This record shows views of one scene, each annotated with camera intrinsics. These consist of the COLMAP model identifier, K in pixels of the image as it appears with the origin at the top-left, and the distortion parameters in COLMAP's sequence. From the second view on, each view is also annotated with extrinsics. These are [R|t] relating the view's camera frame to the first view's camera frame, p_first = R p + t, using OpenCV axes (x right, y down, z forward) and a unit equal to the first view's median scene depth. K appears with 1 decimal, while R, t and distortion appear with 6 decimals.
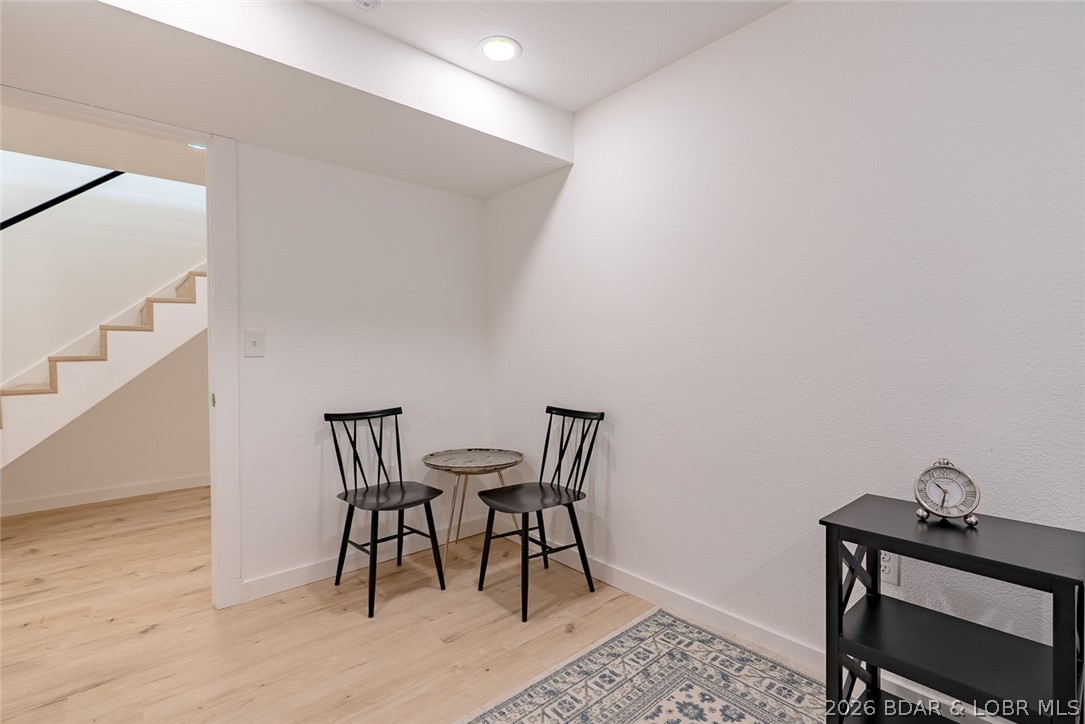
lens RADIAL K [[491.4, 0, 538.7], [0, 491.4, 359.4], [0, 0, 1]] dist [-0.012347, 0.003952]
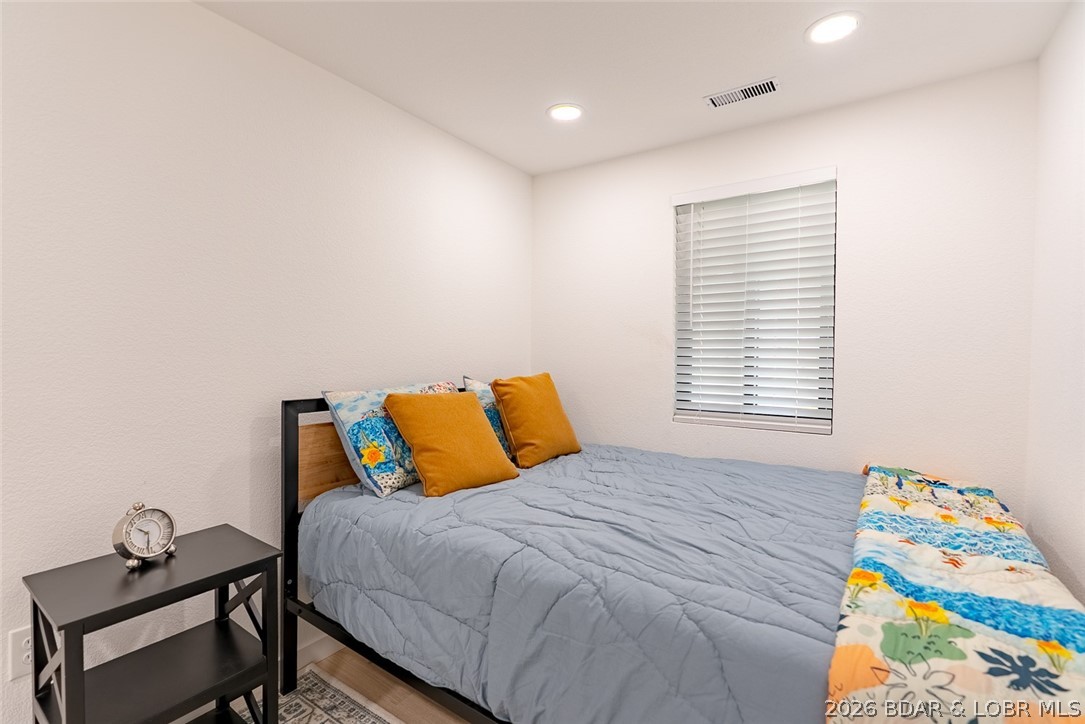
lens RADIAL K [[491.4, 0, 538.7], [0, 491.4, 359.4], [0, 0, 1]] dist [-0.012347, 0.003952]
pose [[-0.226073, -0.008338, 0.974075, -0.363953], [0.009403, 0.999898, 0.010741, -0.102400], [-0.974065, 0.011588, -0.225971, 0.408820]]
